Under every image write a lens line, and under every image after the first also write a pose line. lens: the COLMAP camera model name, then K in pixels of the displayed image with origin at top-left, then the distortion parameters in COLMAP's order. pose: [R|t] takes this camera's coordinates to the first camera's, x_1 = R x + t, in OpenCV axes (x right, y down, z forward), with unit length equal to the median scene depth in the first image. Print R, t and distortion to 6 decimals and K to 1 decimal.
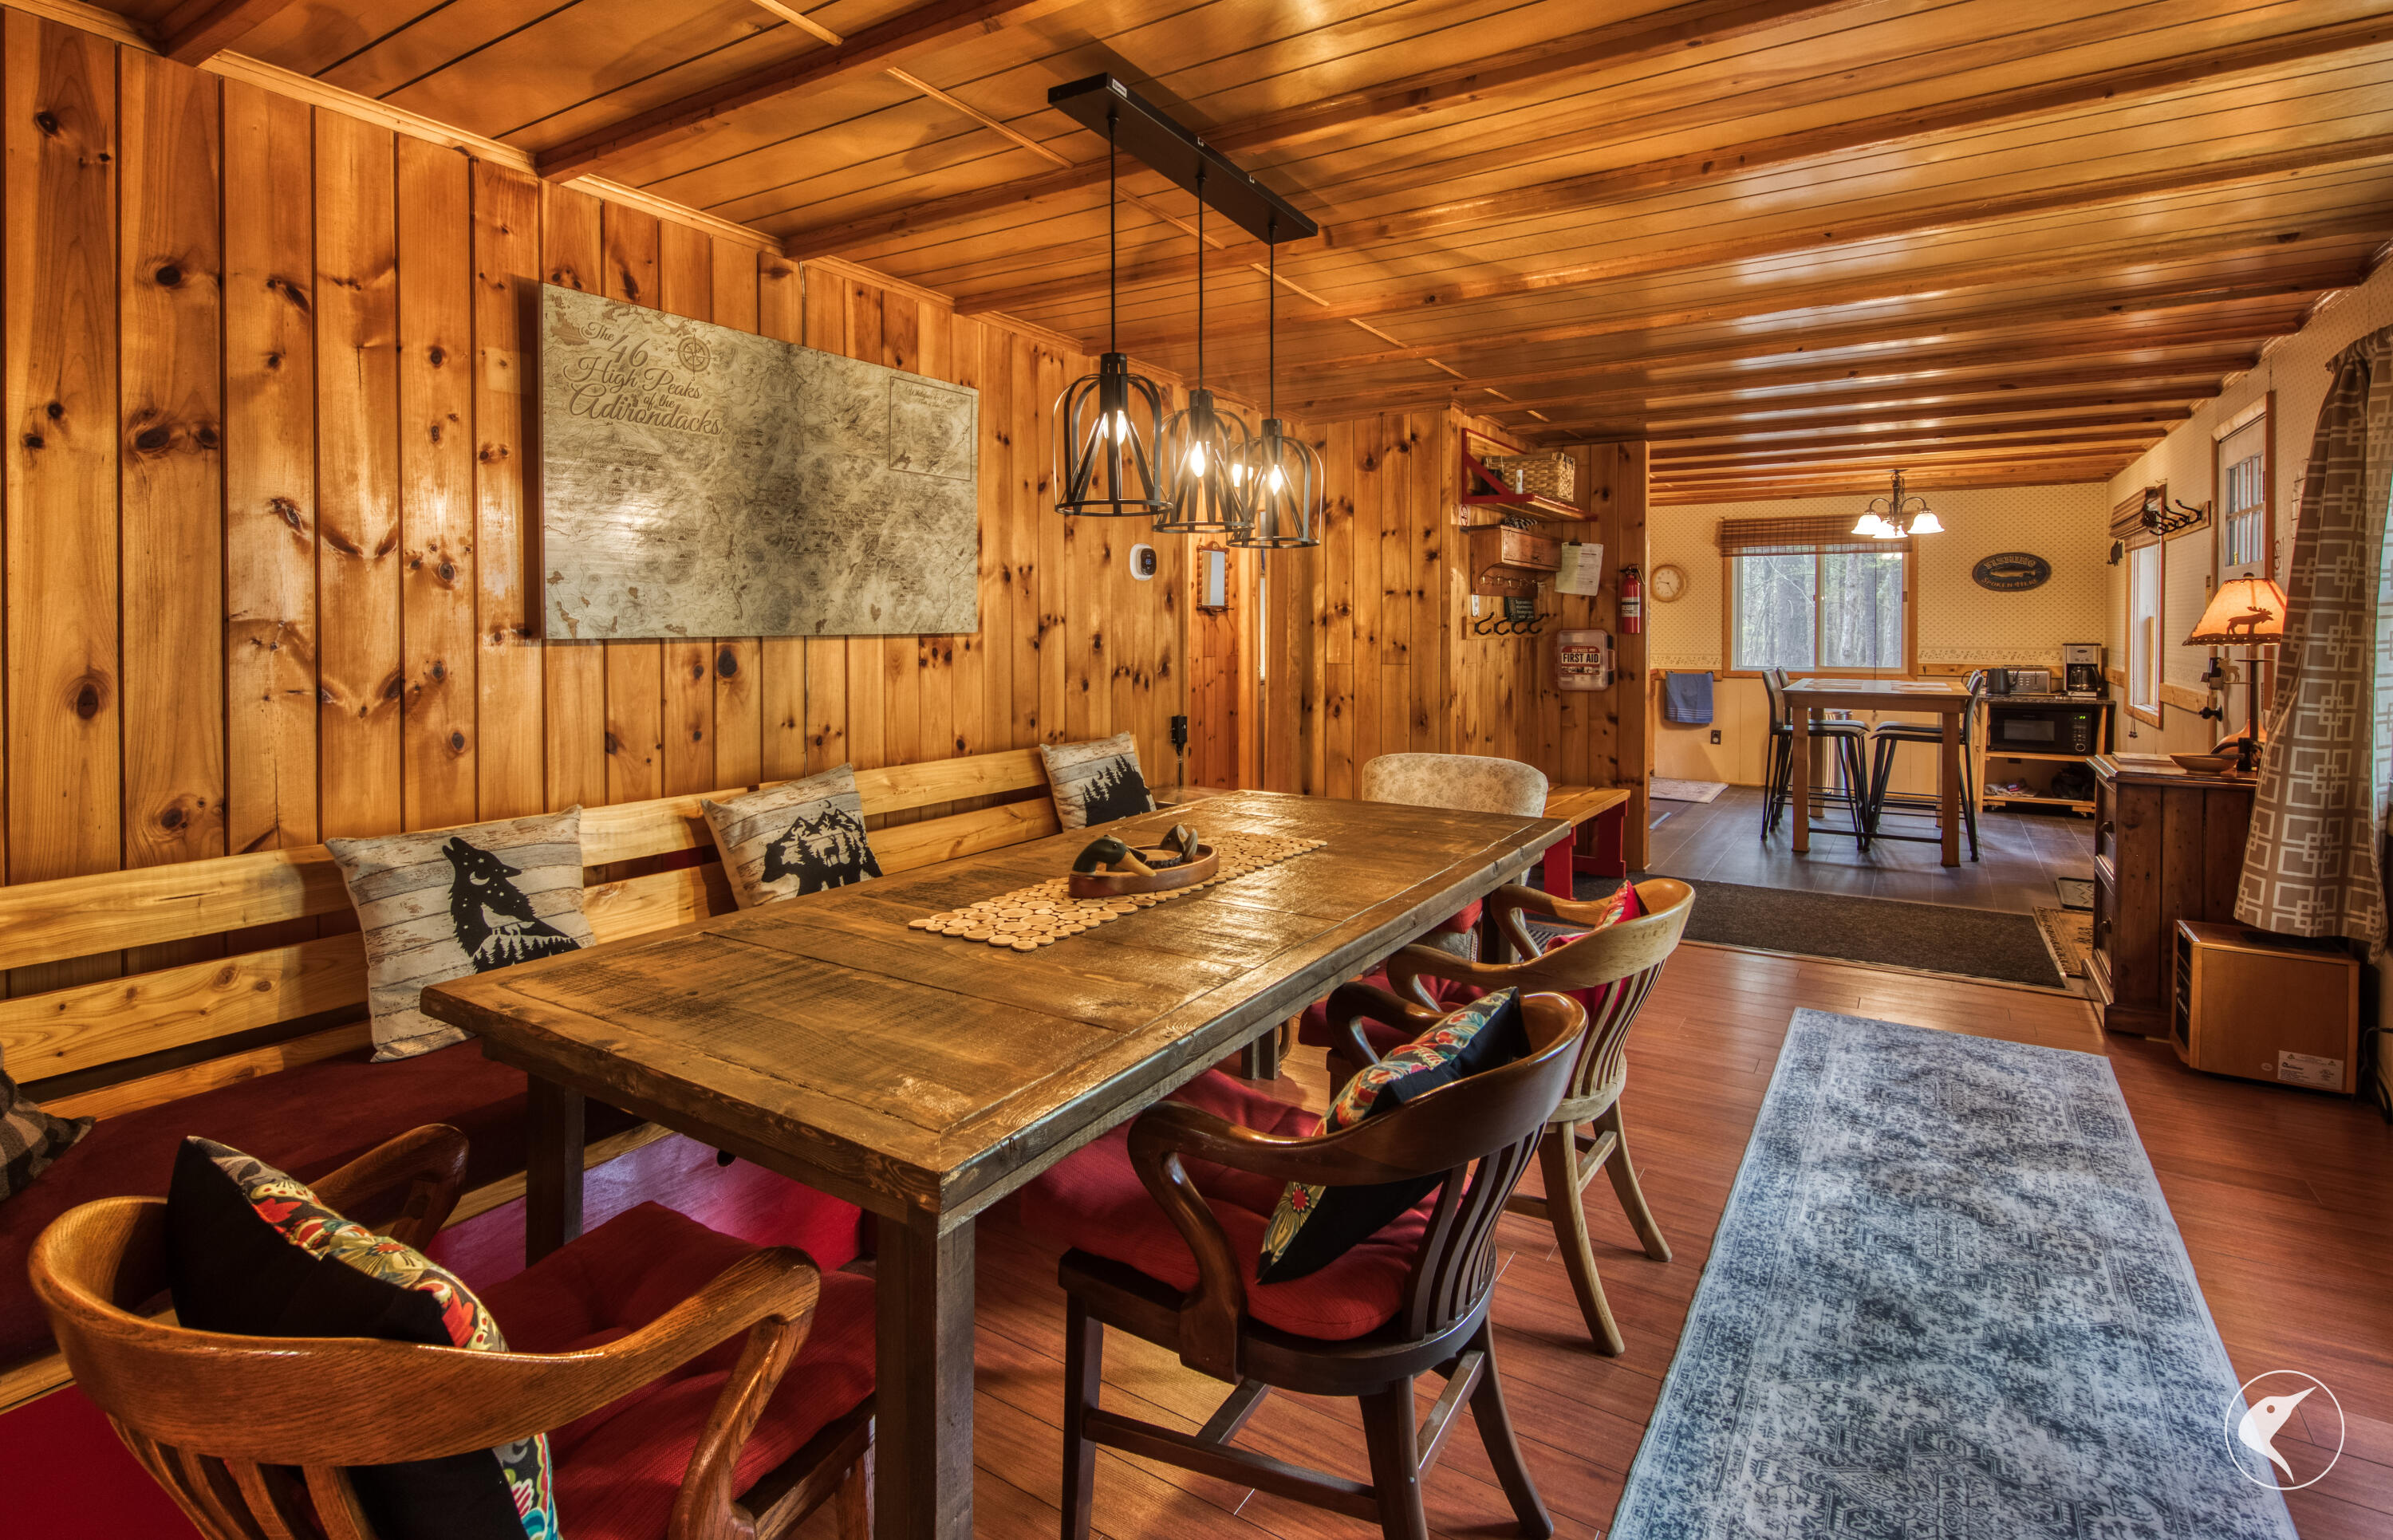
lens RADIAL K [[1247.5, 0, 981.2], [0, 1247.5, 638.2], [0, 0, 1]] dist [0.025126, -0.009246]
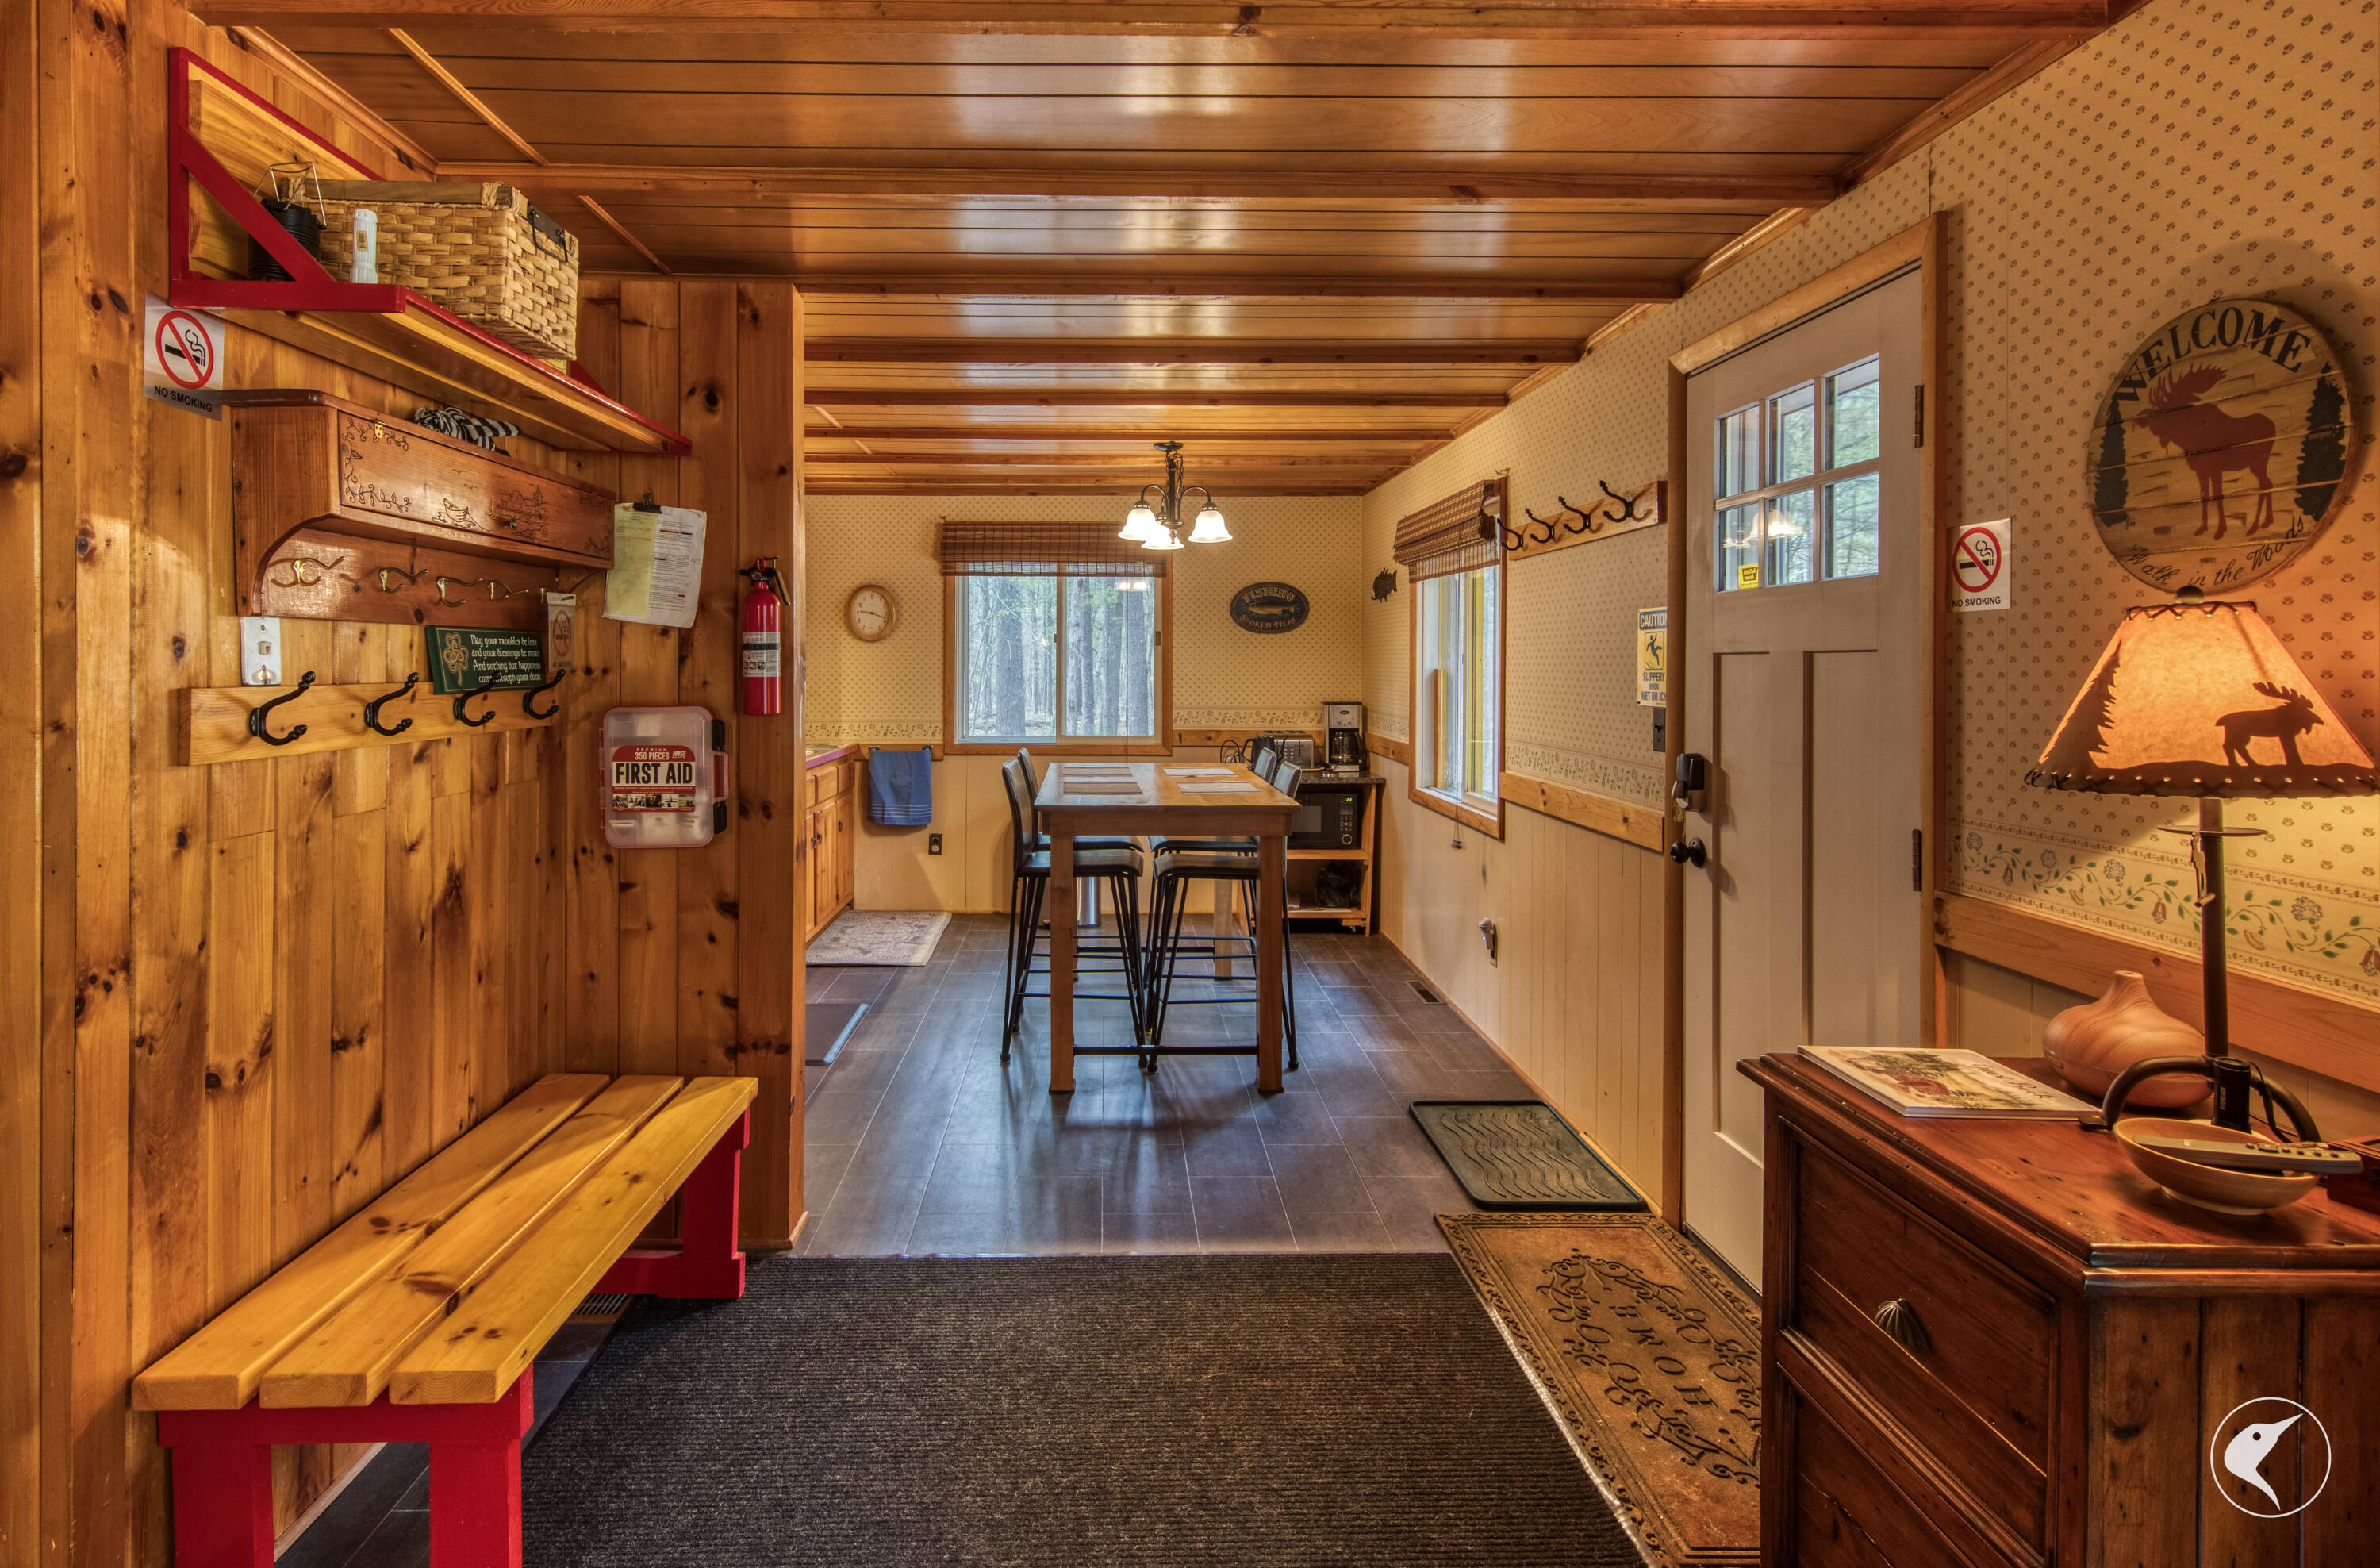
lens RADIAL K [[1431.3, 0, 1159.2], [0, 1431.3, 661.4], [0, 0, 1]] dist [0.000808, 0.000162]
pose [[0.776915, 0.002040, 0.629602, 0.528960], [0.005252, 0.999939, -0.009721, -0.028834], [-0.629583, 0.010859, 0.776857, 0.890878]]
